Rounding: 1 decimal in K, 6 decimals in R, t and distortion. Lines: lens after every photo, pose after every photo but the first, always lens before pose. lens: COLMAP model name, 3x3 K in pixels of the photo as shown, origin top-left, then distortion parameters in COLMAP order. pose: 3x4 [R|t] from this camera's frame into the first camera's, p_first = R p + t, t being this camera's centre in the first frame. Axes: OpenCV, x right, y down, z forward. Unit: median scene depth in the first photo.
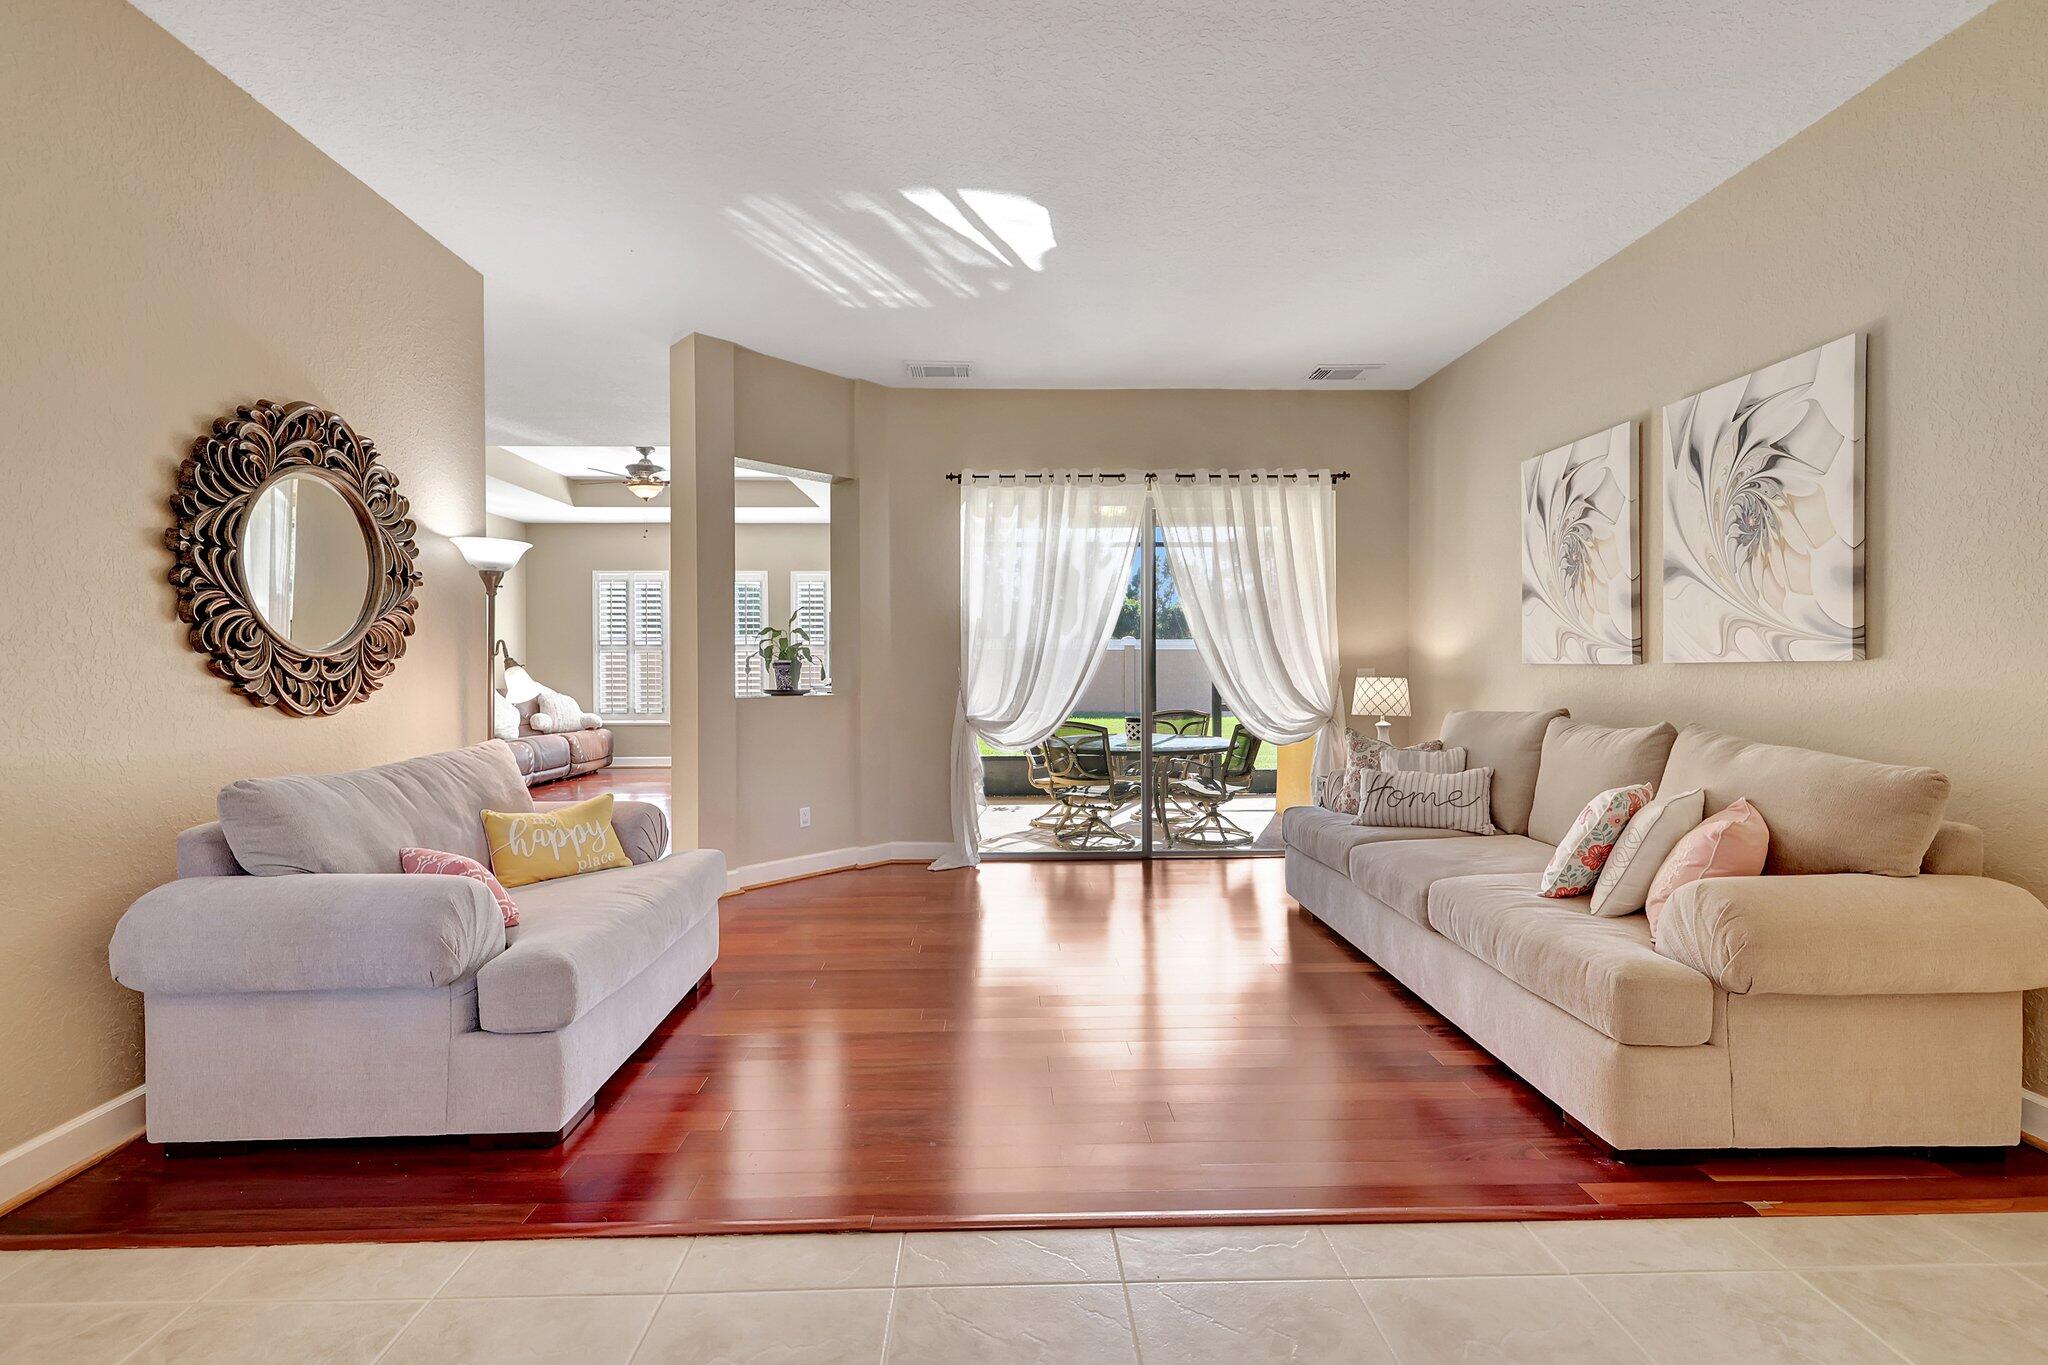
lens RADIAL K [[864.9, 0, 1000.1], [0, 864.9, 668.3], [0, 0, 1]] dist [-0.005123, 0.000216]
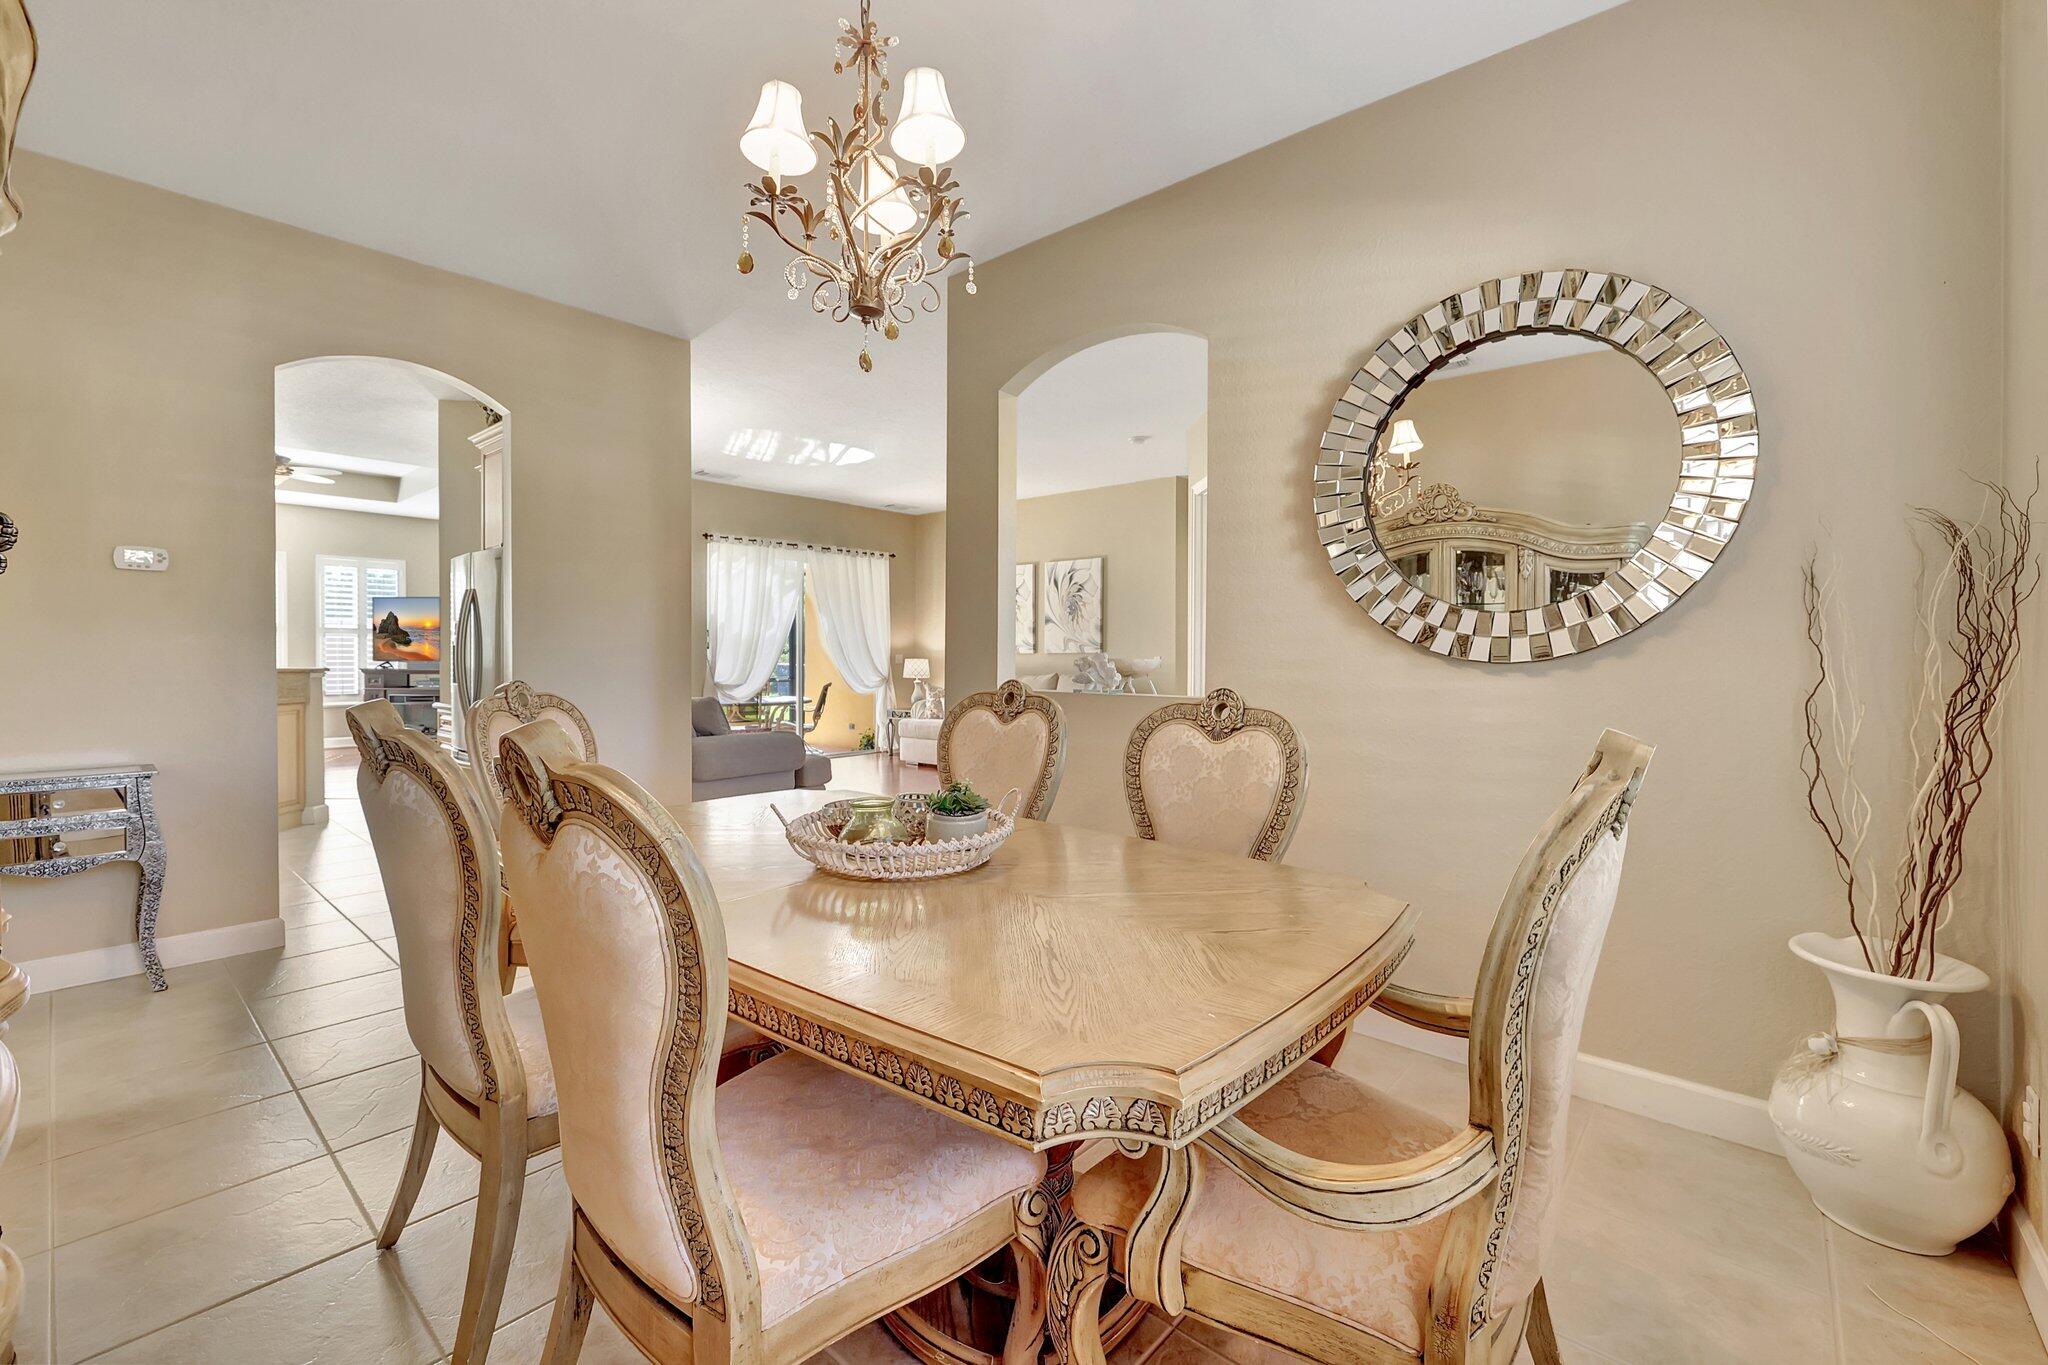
lens RADIAL K [[864.9, 0, 999.0], [0, 864.9, 653.0], [0, 0, 1]] dist [-0.005123, 0.000216]
pose [[0.682296, 0.005118, 0.731058, -1.206551], [-0.004452, 0.999986, -0.002846, 0.002101], [-0.731062, -0.001312, 0.682309, -0.707795]]
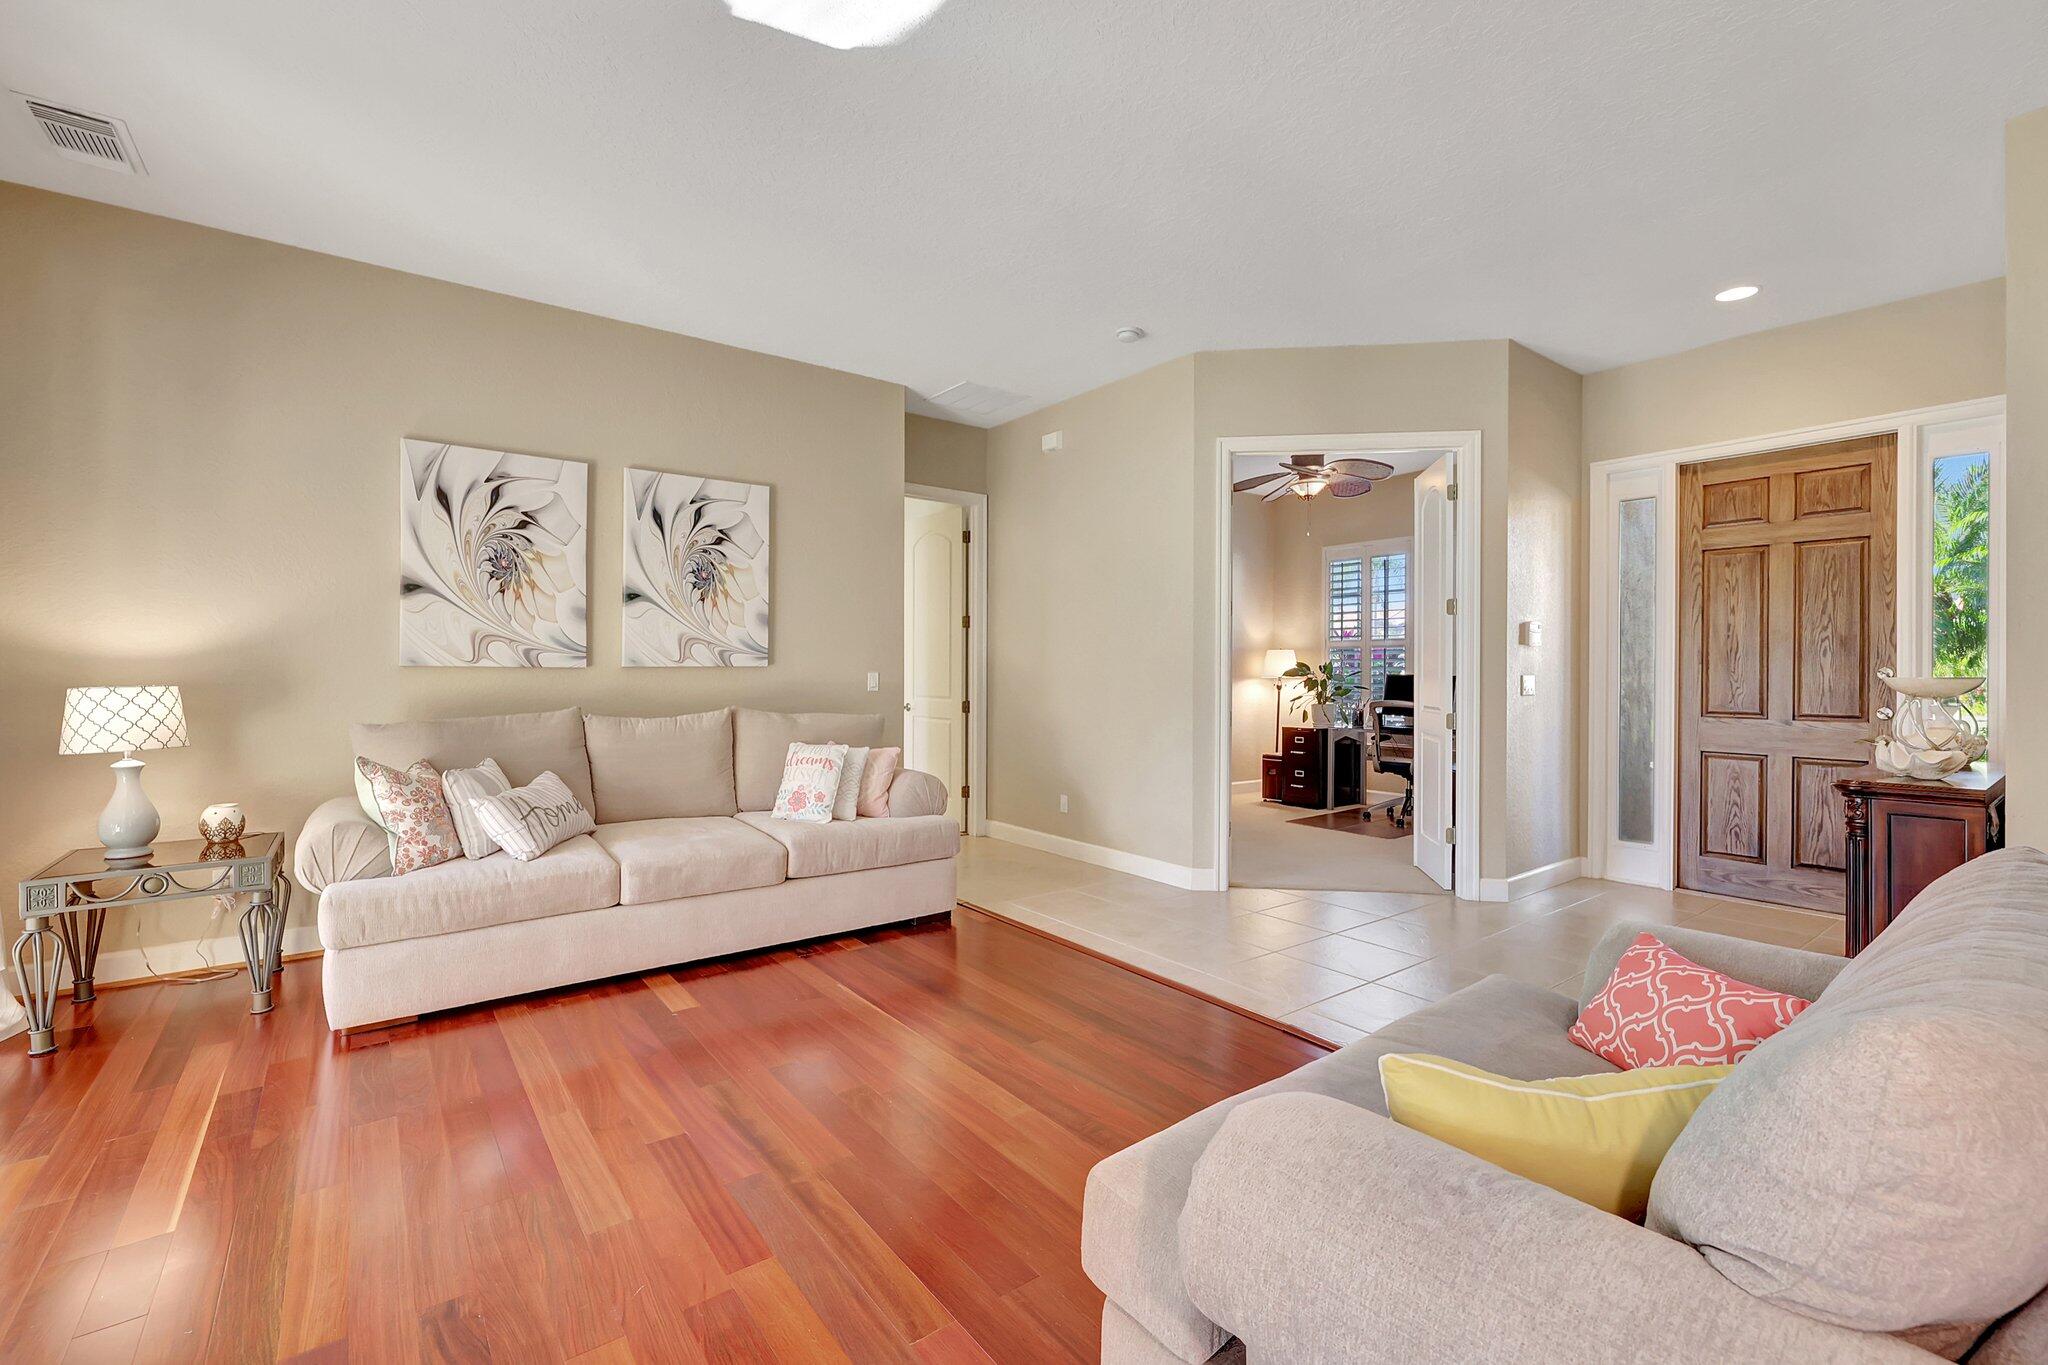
lens RADIAL K [[864.9, 0, 1007.2], [0, 864.9, 673.9], [0, 0, 1]] dist [-0.005123, 0.000216]
pose [[-0.587401, 0.001769, 0.809294, -0.524035], [0.004878, 0.999987, 0.001355, 0.004995], [-0.809281, 0.004743, -0.587402, 1.114895]]
